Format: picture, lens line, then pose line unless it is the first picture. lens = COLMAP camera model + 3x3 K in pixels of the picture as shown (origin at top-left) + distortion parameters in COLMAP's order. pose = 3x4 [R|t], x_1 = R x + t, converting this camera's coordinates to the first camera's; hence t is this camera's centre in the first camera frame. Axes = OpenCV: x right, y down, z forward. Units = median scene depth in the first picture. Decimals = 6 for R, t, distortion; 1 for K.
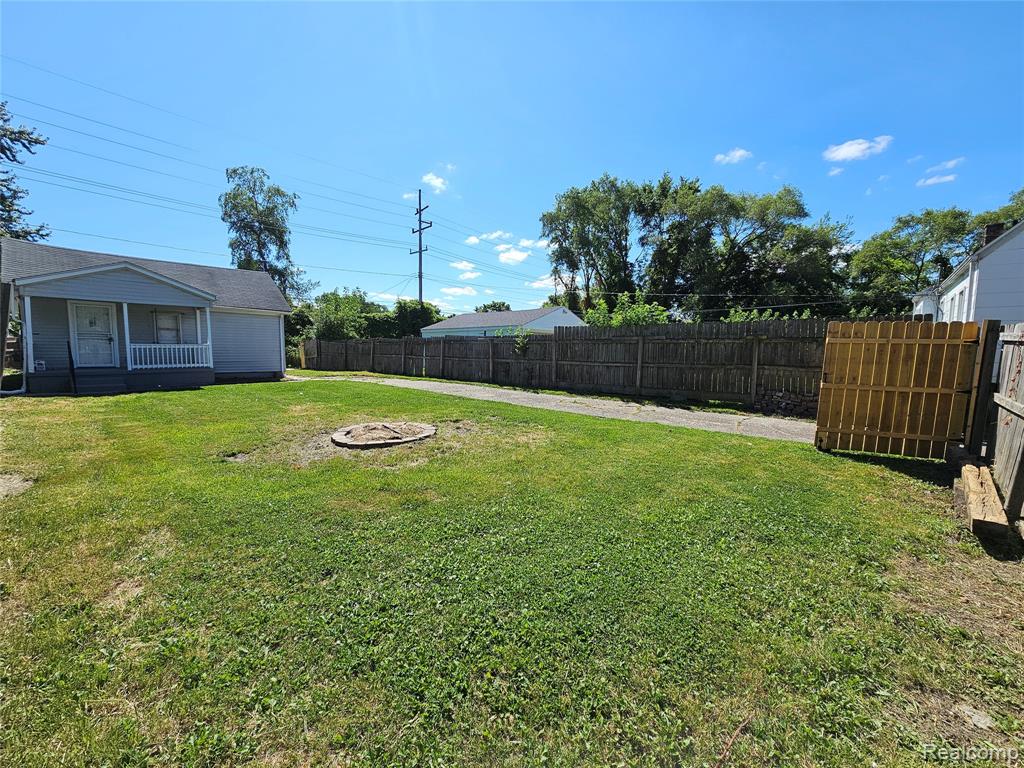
lens RADIAL K [[412.2, 0, 512.1], [0, 412.2, 382.8], [0, 0, 1]] dist [-0.000804, -0.000266]
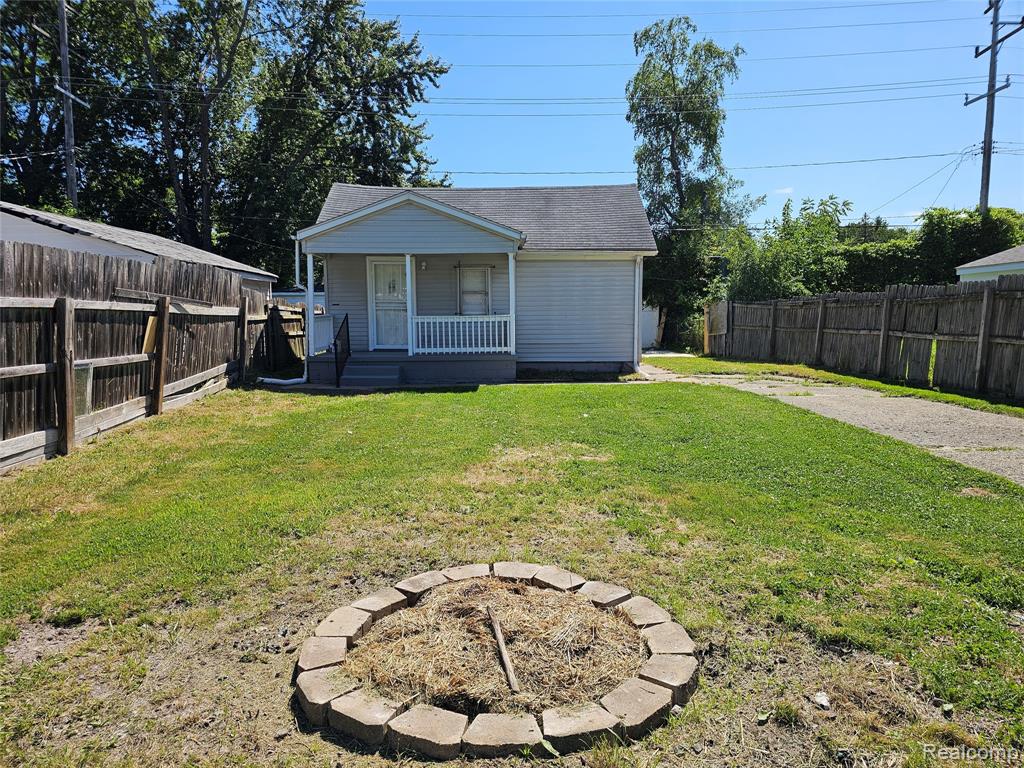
lens RADIAL K [[694.1, 0, 512.0], [0, 694.1, 384.0], [0, 0, 1]] dist [0.087497, -0.072724]
pose [[0.680302, 0.054440, -0.730908, 0.019528], [-0.045489, 0.998451, 0.032028, -0.059950], [0.731519, 0.011460, 0.681724, 0.743885]]
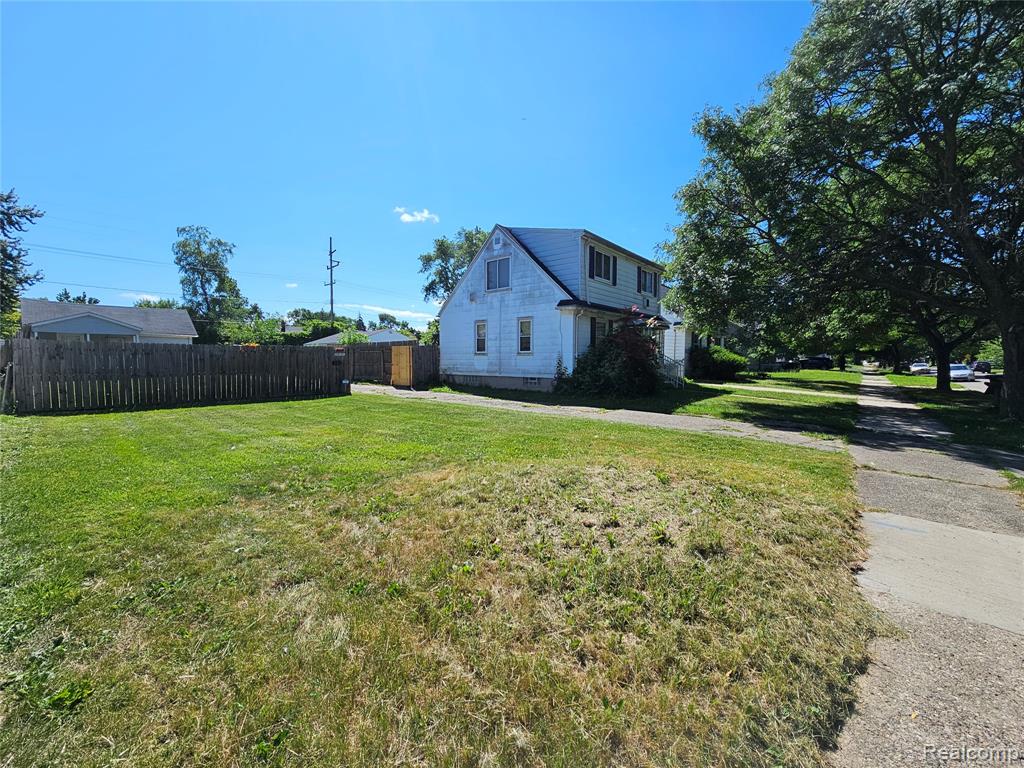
lens RADIAL K [[414.2, 0, 512.7], [0, 414.2, 378.3], [0, 0, 1]] dist [-0.001005, -0.000338]
pose [[0.999816, -0.012140, 0.014853, 2.271849], [0.012643, 0.999334, -0.034235, 0.224897], [-0.014428, 0.034416, 0.999303, -2.125642]]
